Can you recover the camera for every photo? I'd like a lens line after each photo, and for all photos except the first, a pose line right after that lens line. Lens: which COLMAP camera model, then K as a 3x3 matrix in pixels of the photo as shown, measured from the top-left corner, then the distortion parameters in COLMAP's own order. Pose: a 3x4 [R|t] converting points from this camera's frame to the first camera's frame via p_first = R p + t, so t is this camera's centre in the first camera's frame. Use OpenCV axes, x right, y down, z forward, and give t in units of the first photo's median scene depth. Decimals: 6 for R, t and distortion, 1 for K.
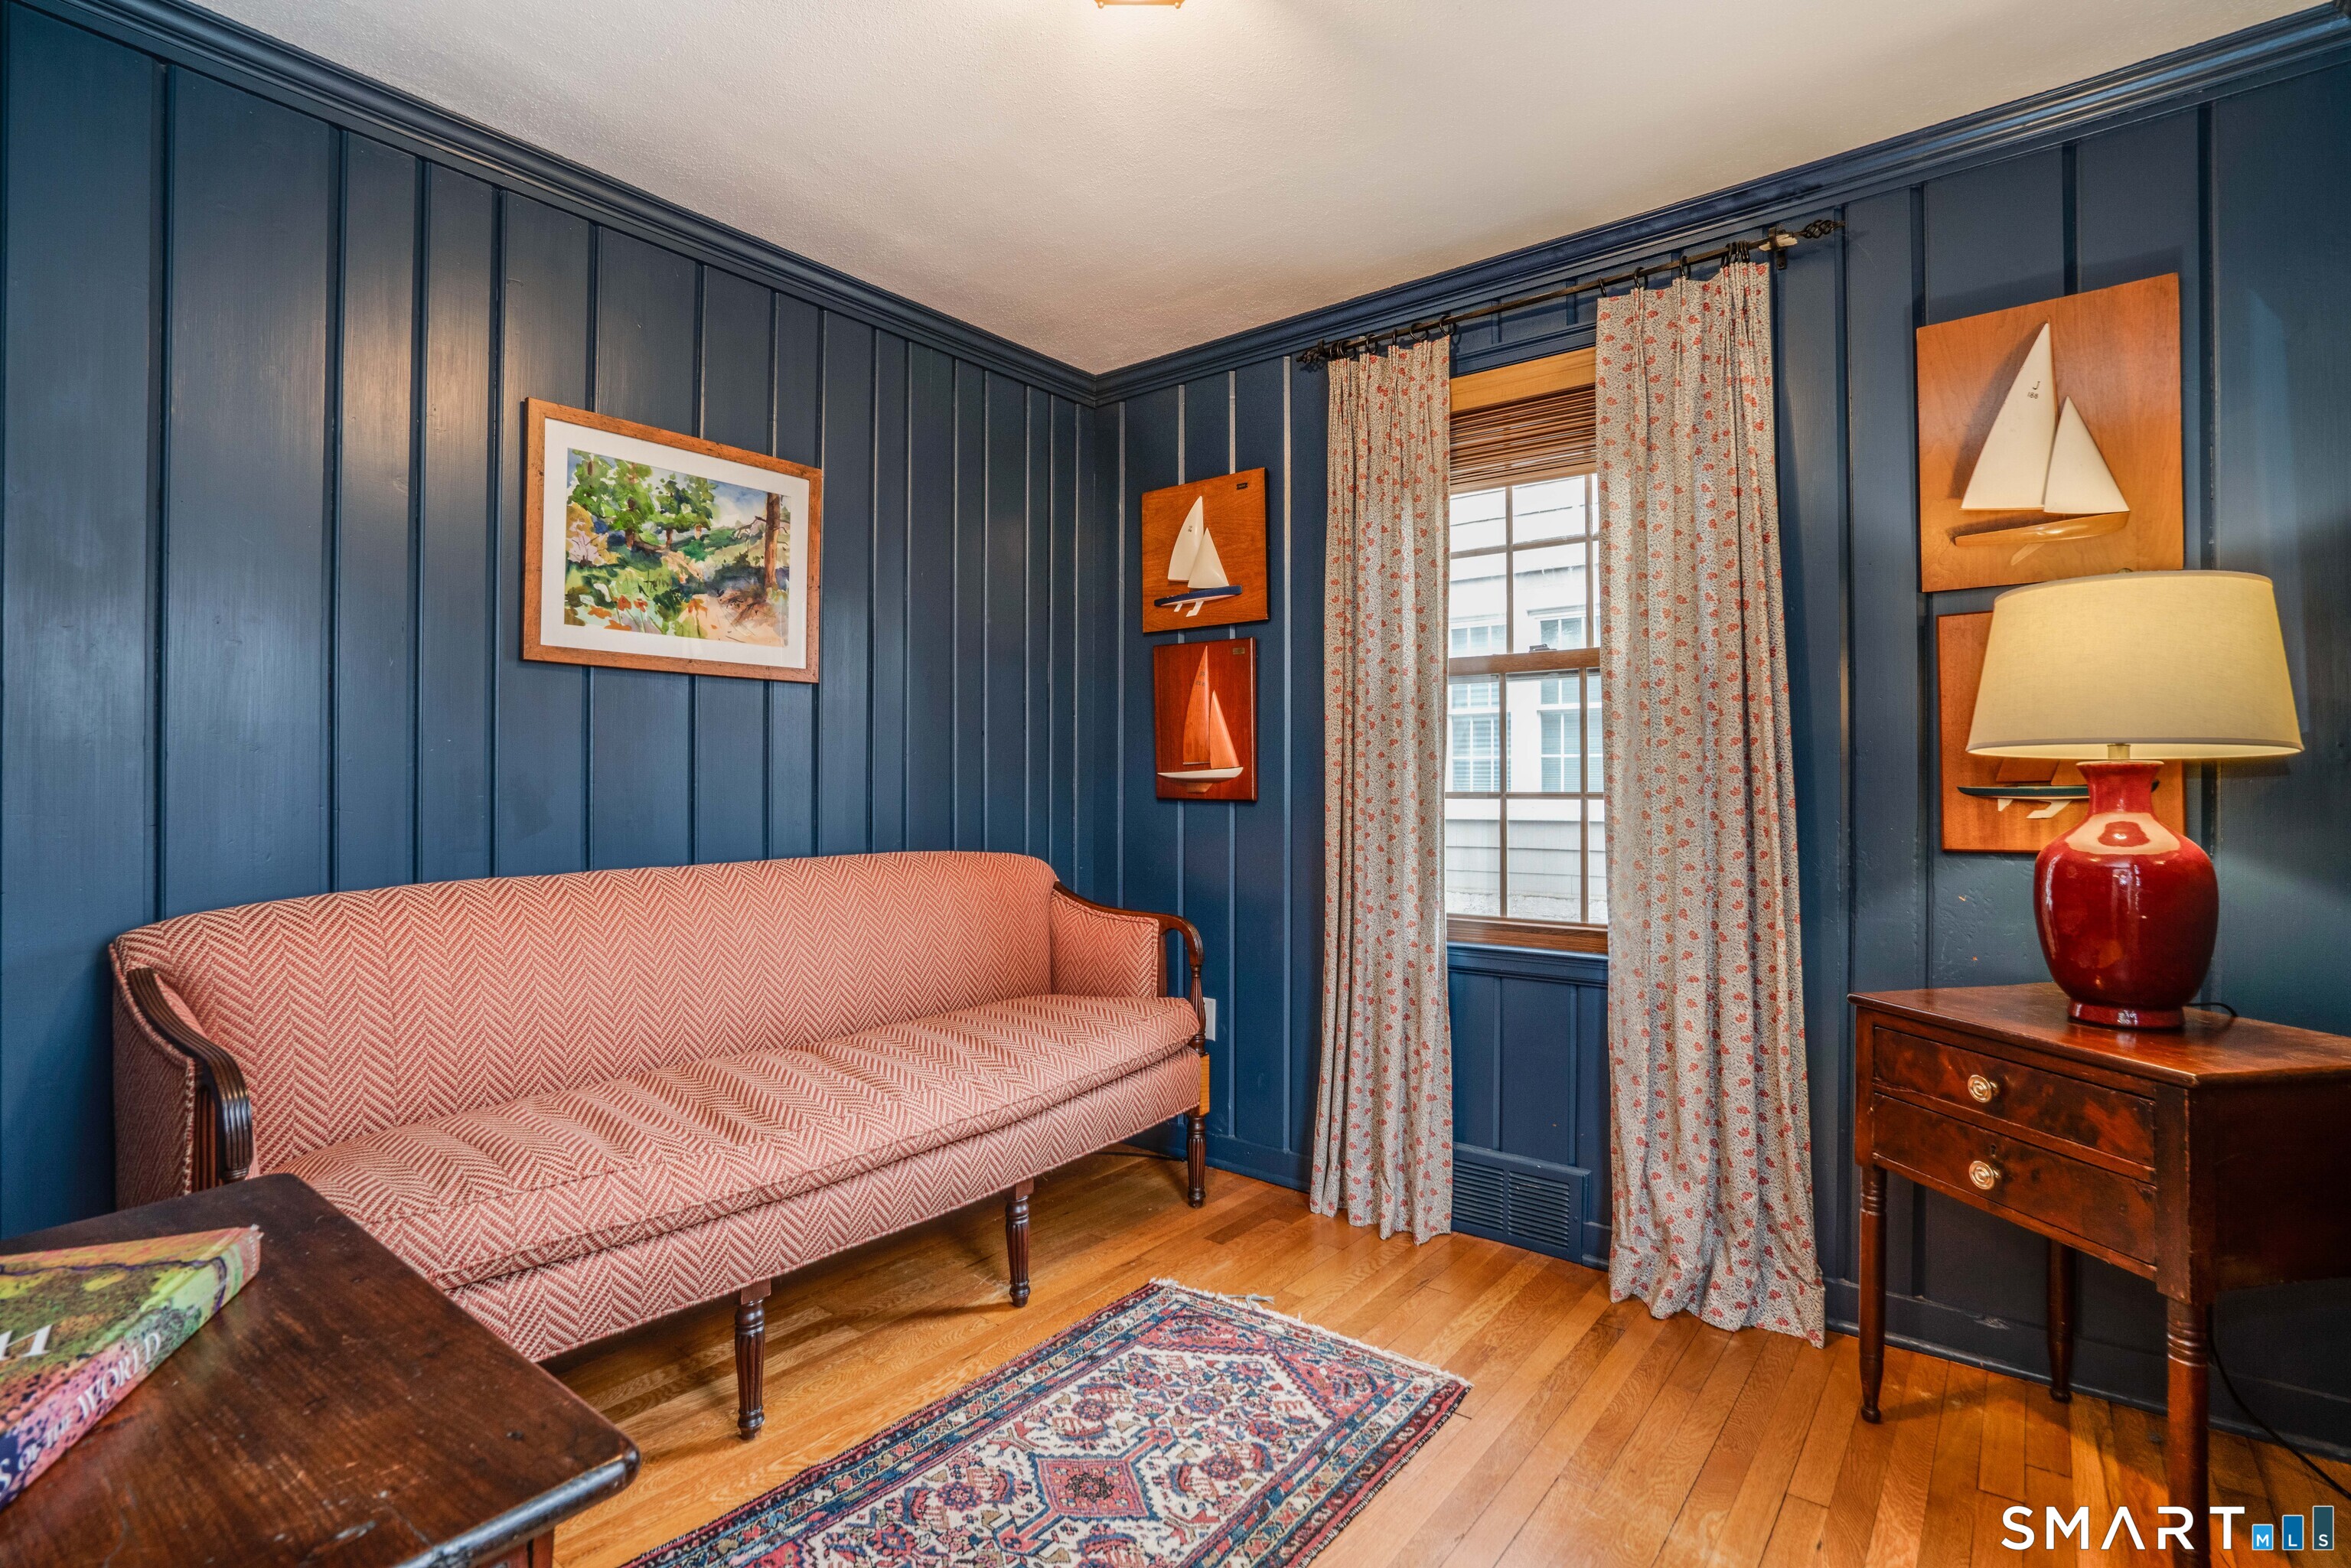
lens RADIAL K [[1144.0, 0, 1174.3], [0, 1144.0, 779.3], [0, 0, 1]] dist [-0.050893, 0.025300]
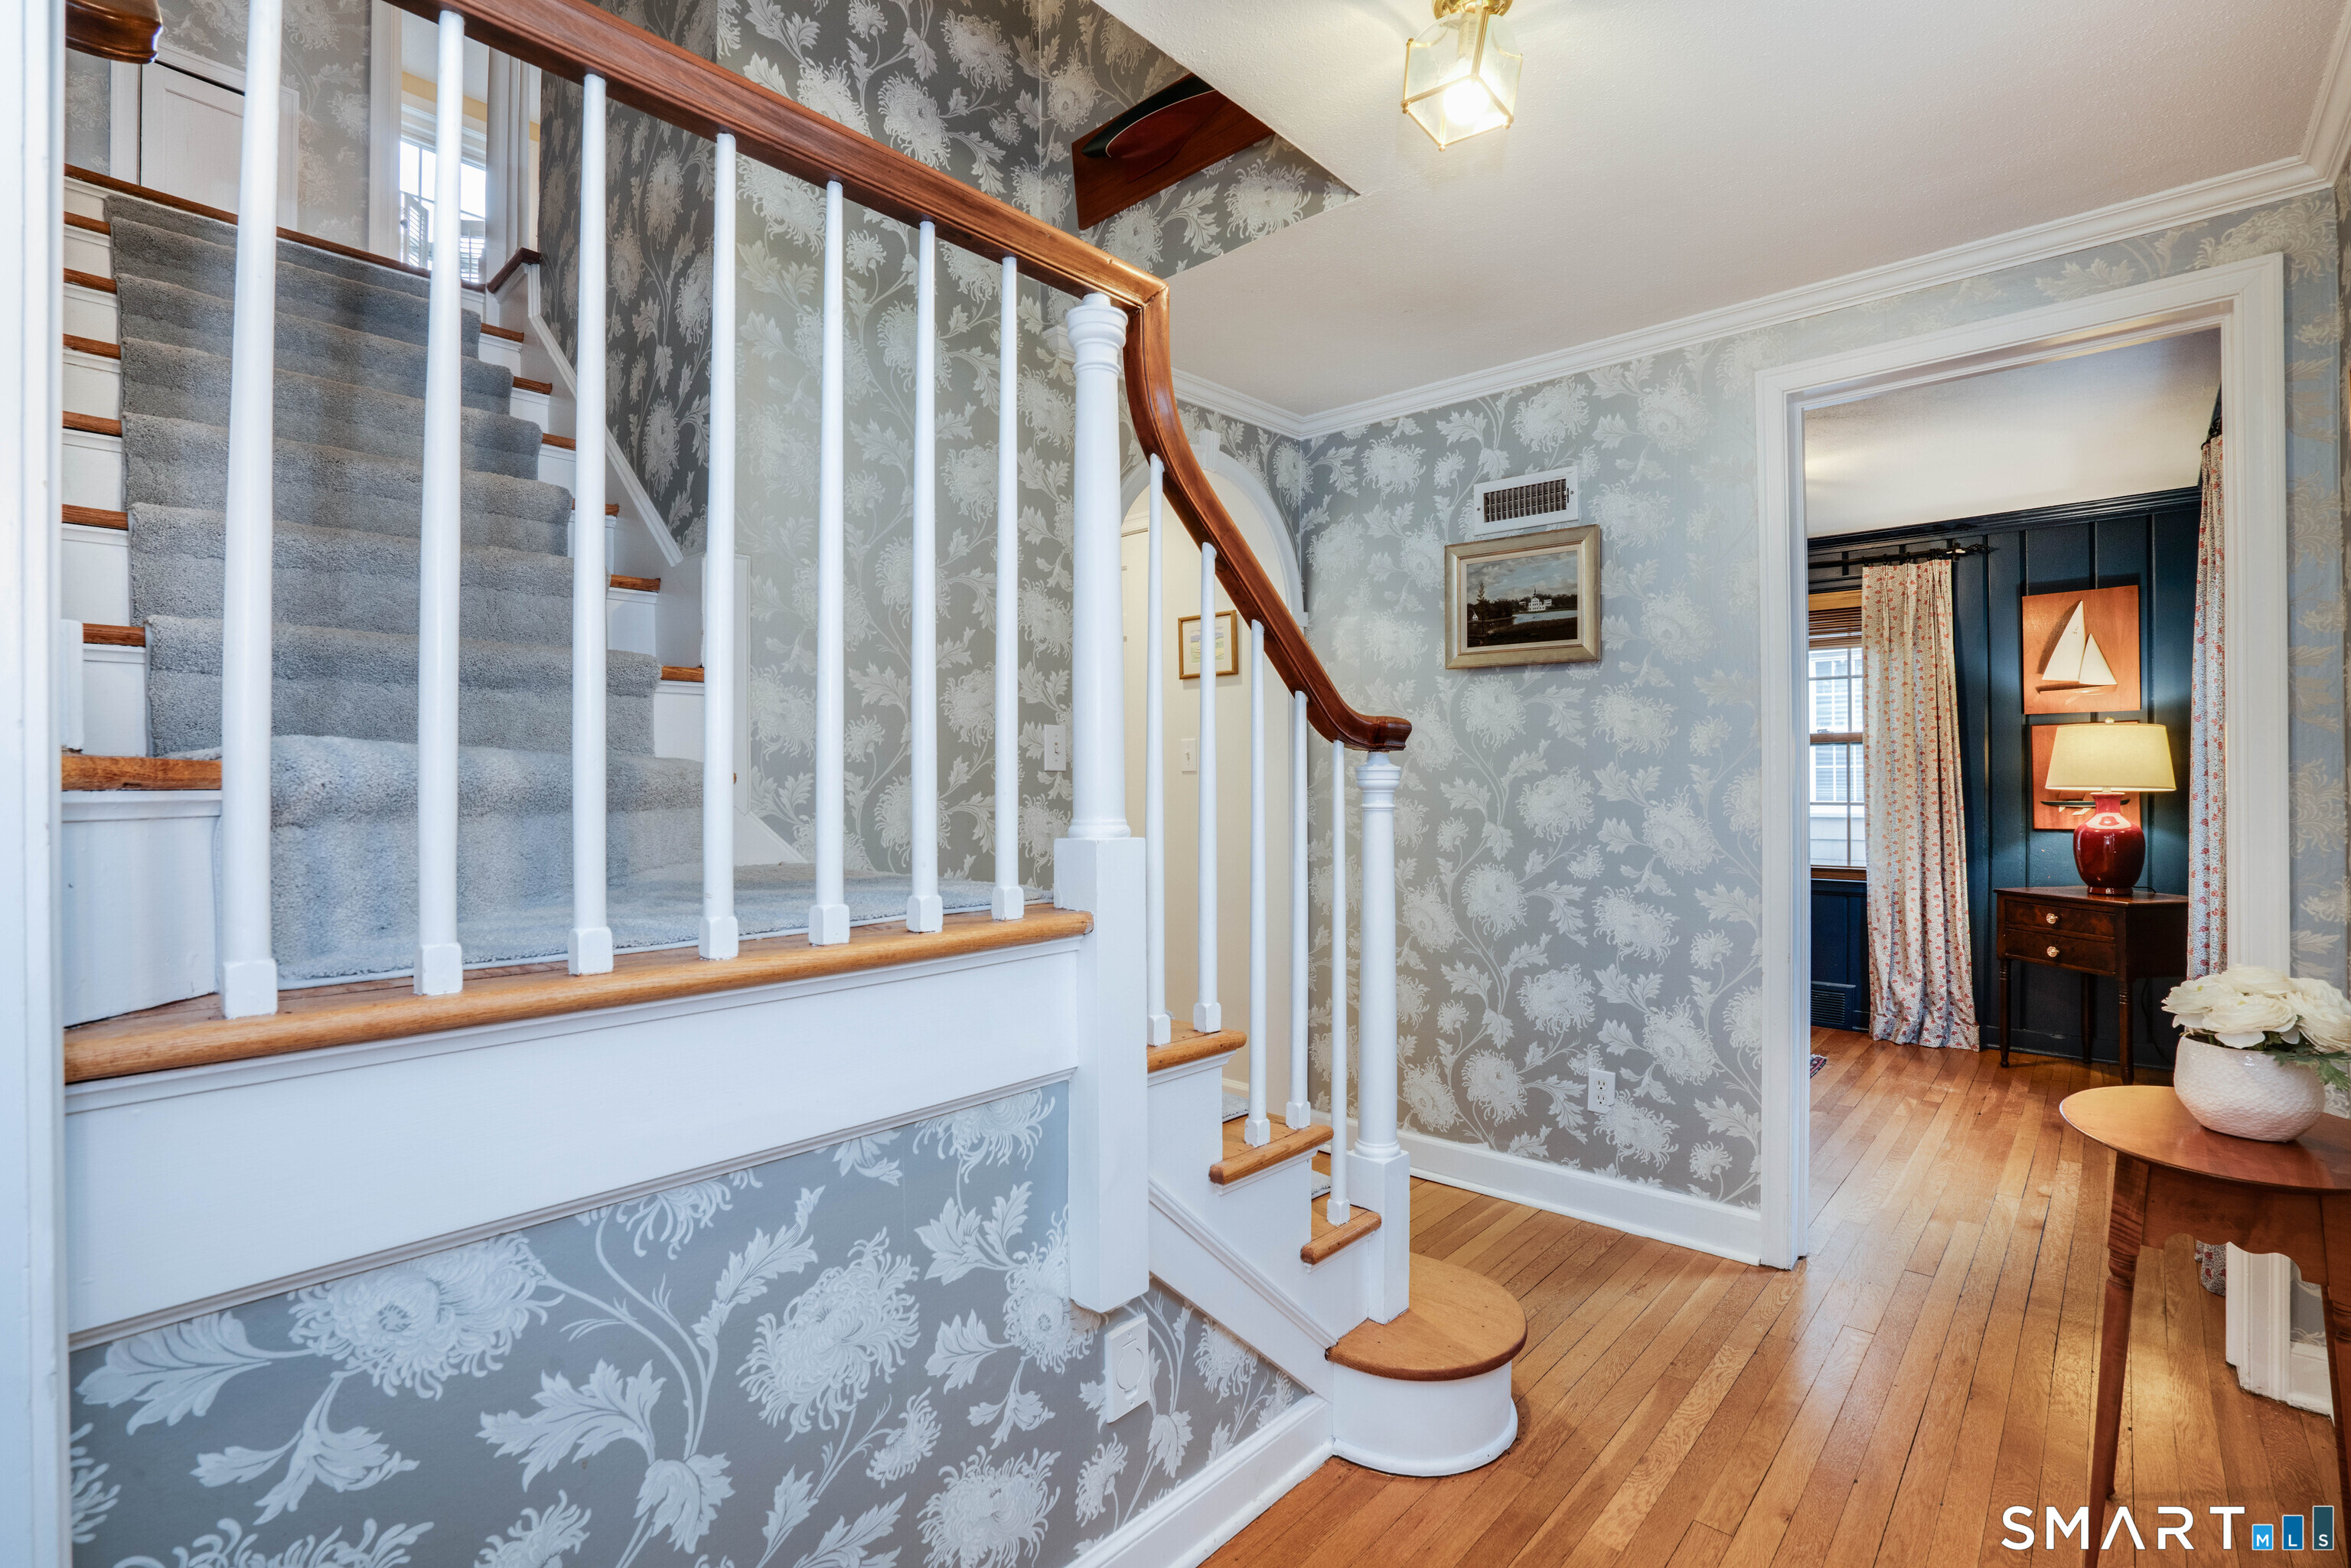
lens RADIAL K [[1083.2, 0, 1172.1], [0, 1083.2, 779.6], [0, 0, 1]] dist [-0.067145, 0.029937]
pose [[0.996914, -0.001559, -0.078490, -0.819039], [0.001616, 0.999998, 0.000664, -0.037889], [0.078489, -0.000789, 0.996915, -1.154942]]
